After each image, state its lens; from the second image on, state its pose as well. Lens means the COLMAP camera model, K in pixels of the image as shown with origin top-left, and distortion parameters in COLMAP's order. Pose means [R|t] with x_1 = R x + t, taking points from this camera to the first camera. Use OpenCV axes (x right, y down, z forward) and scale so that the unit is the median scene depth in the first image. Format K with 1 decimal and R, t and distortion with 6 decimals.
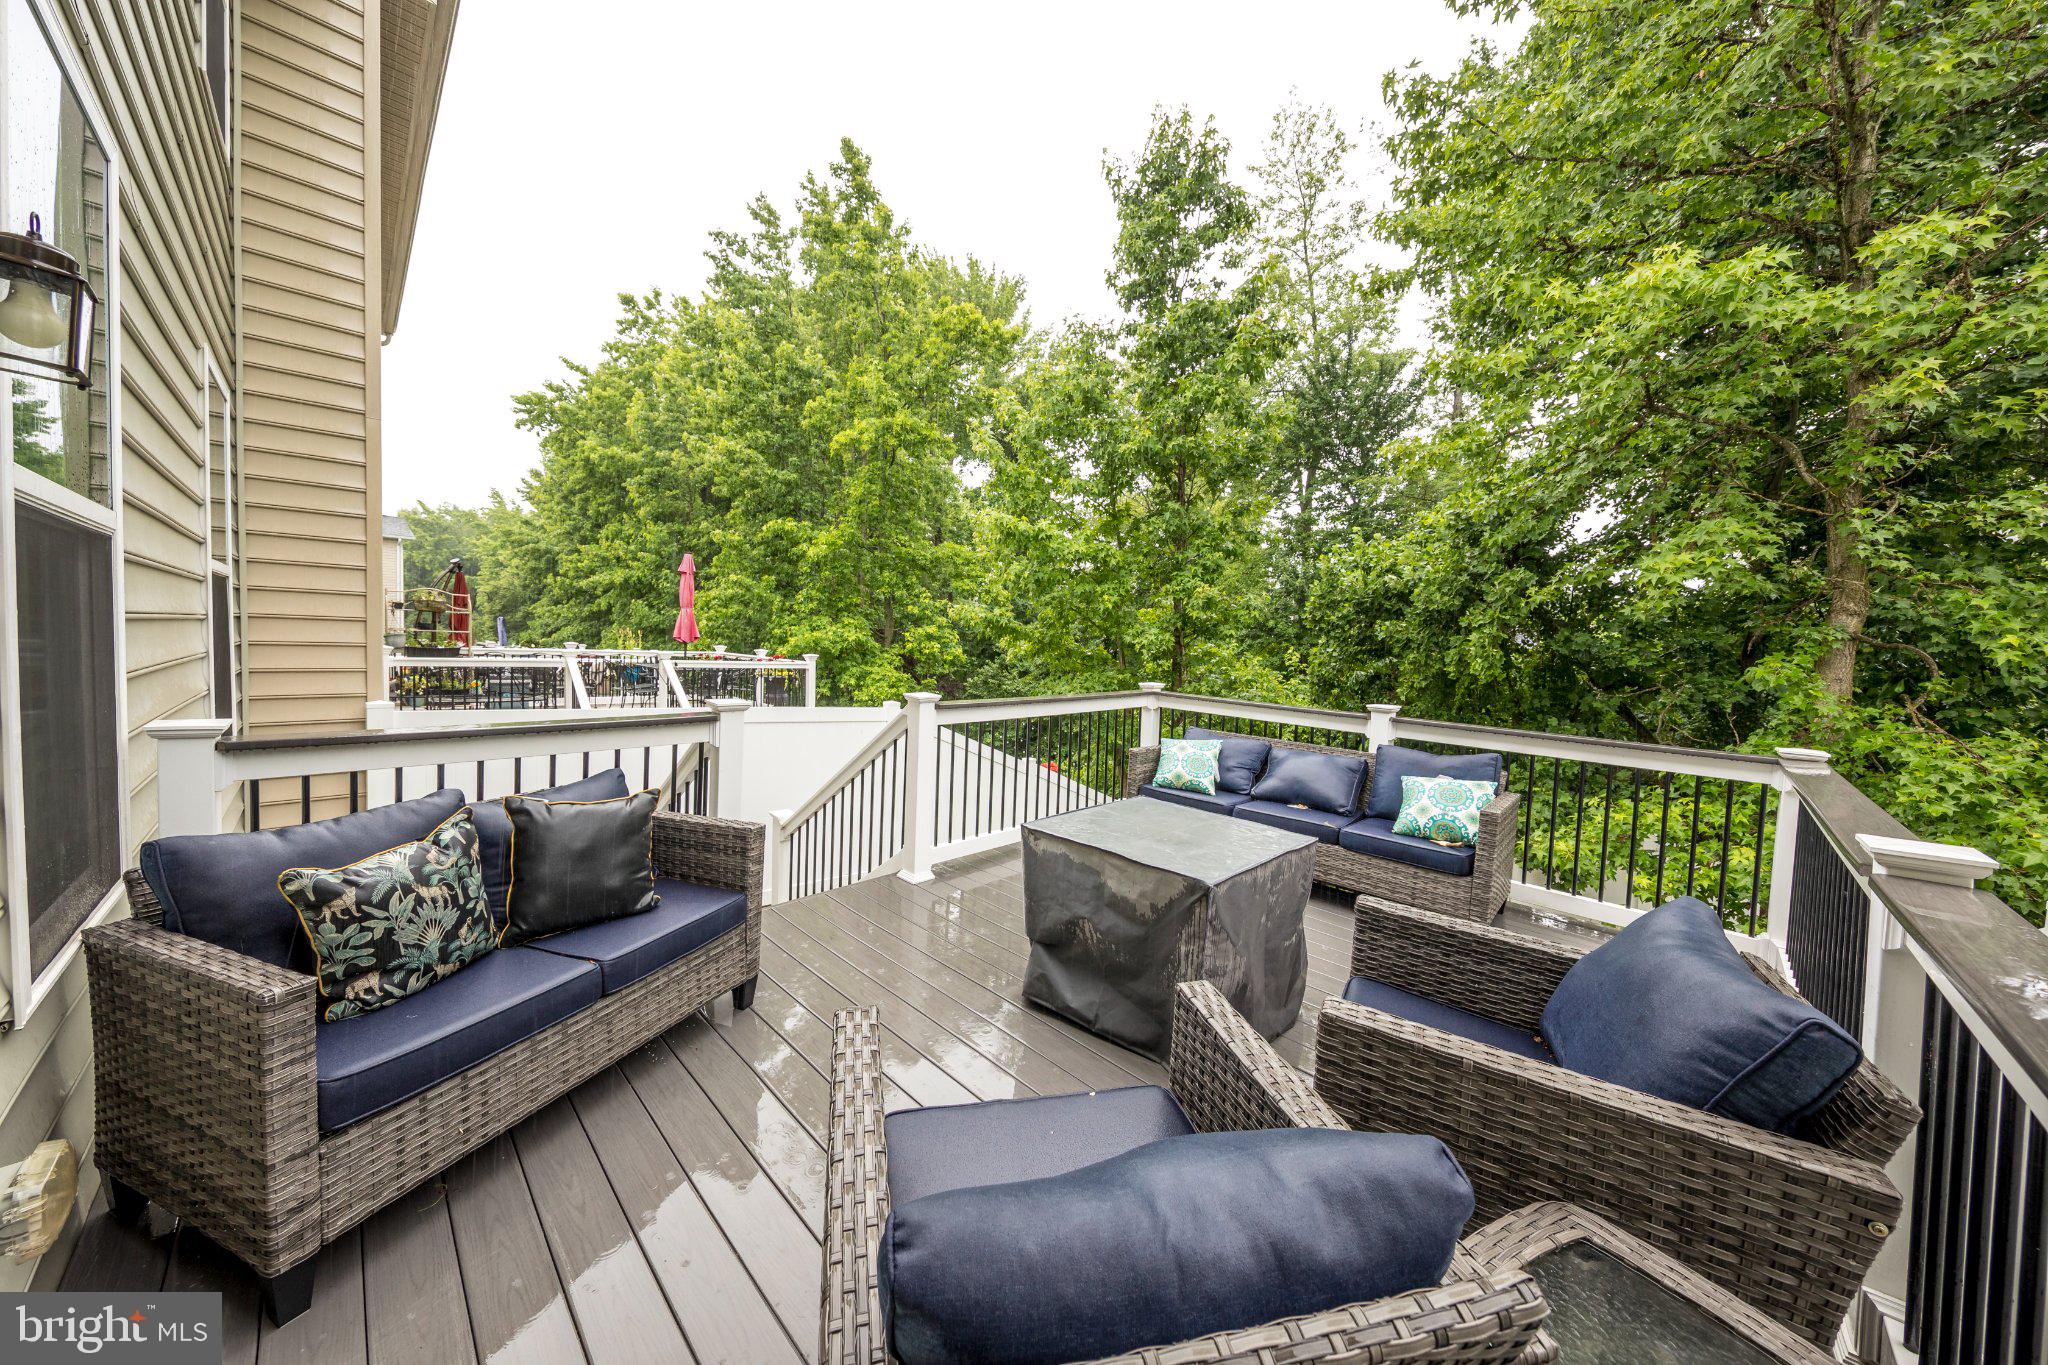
lens RADIAL K [[671.5, 0, 1024.0], [0, 671.5, 682.5], [0, 0, 1]] dist [0.000219, -0.000012]
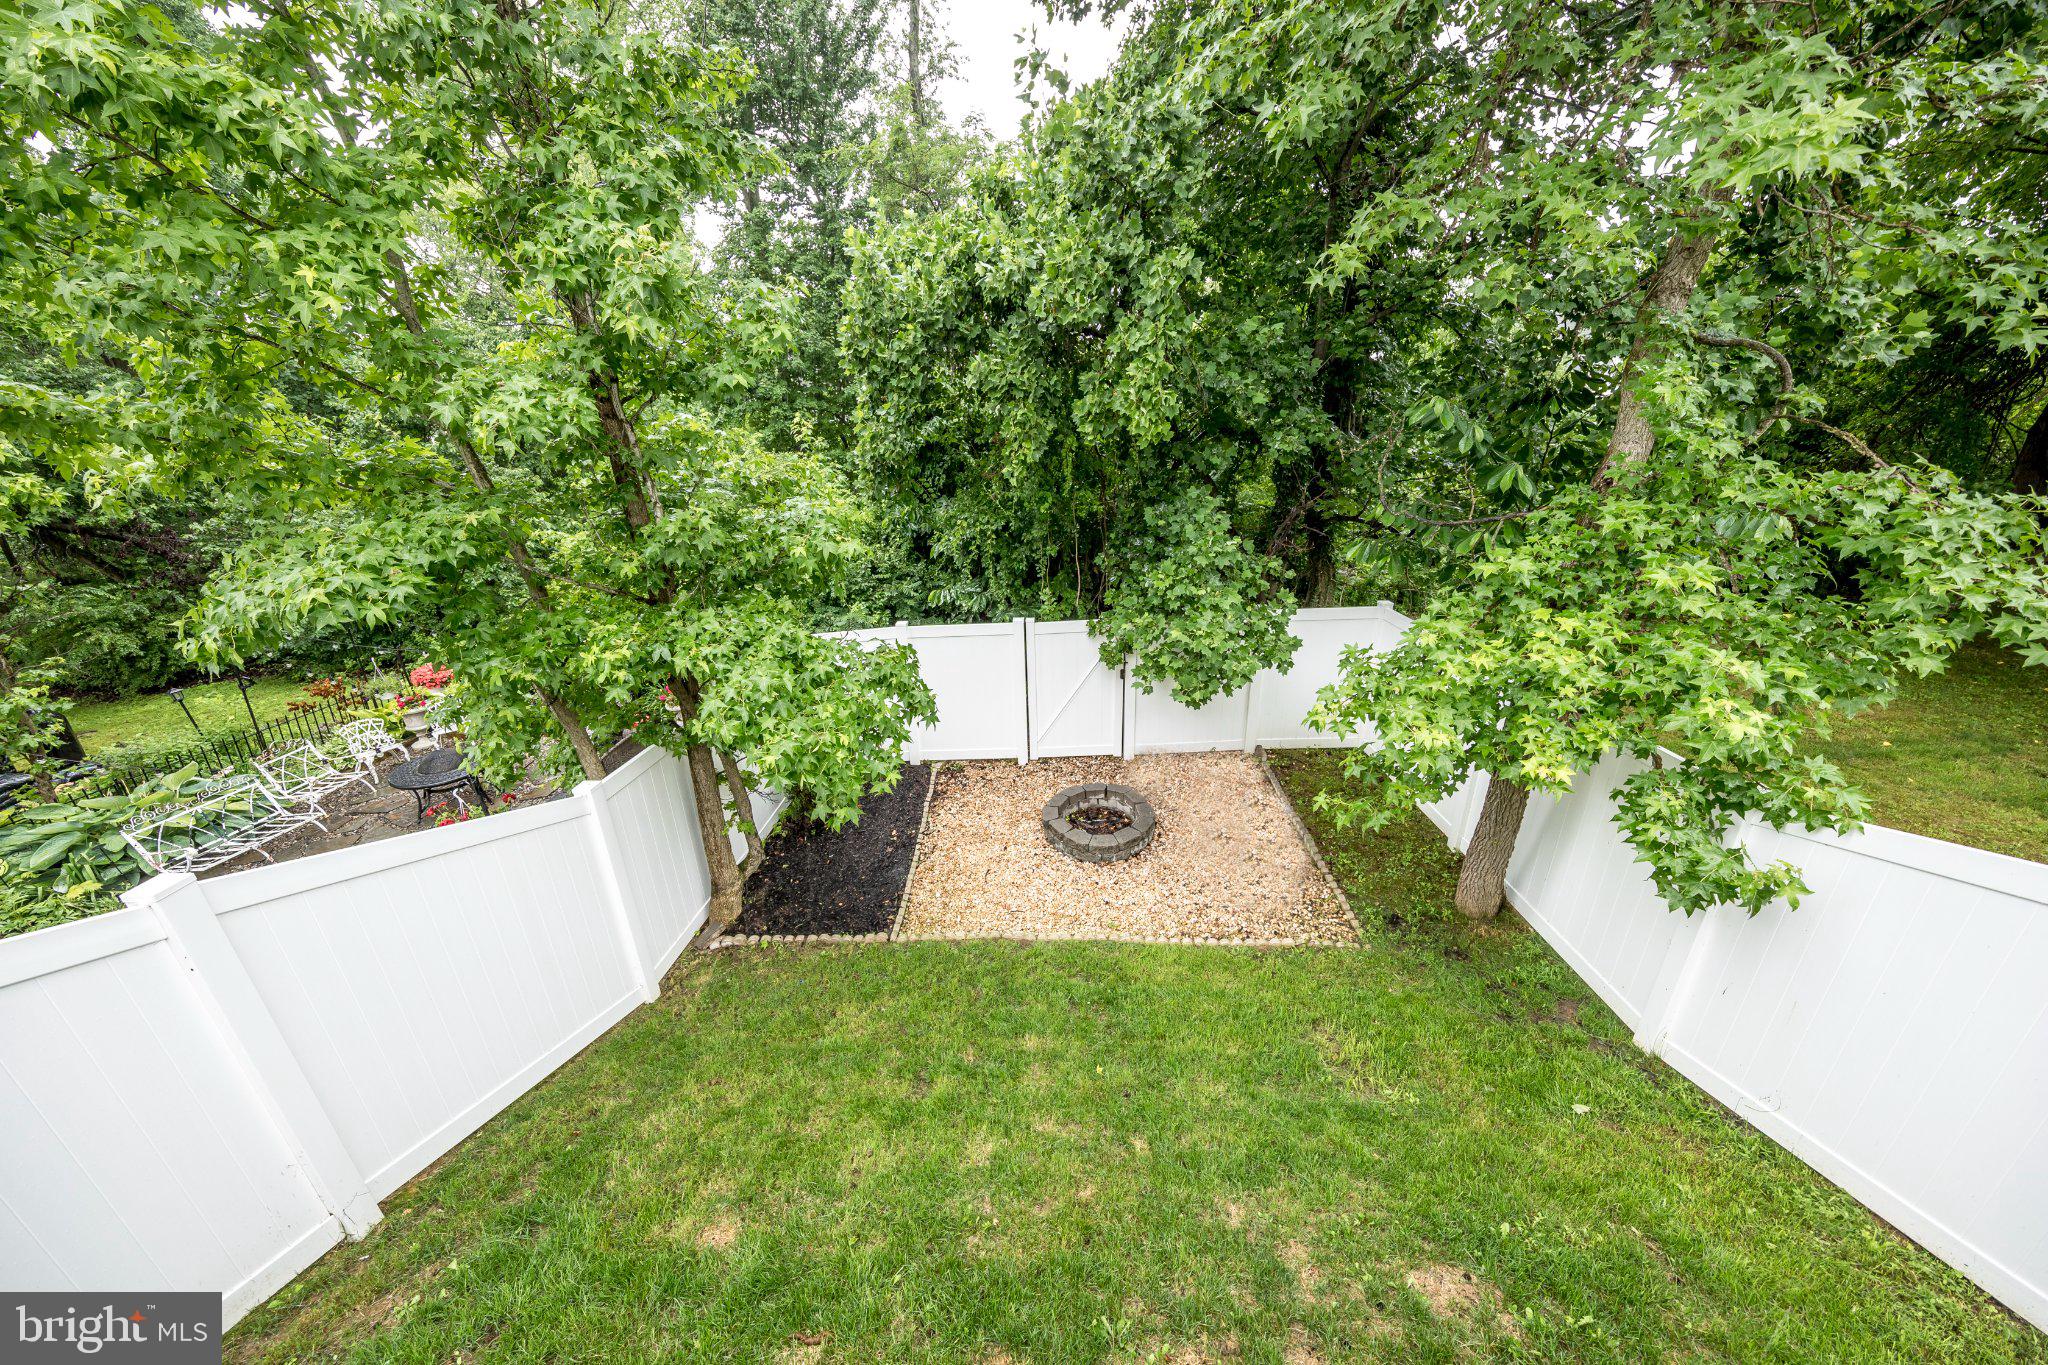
lens RADIAL K [[671.5, 0, 1024.0], [0, 671.5, 682.5], [0, 0, 1]] dist [0.000219, -0.000012]
pose [[0.739234, -0.306187, 0.599818, 0.120565], [0.100701, 0.930910, 0.351091, -0.025014], [-0.665877, -0.199136, 0.718994, 0.503244]]
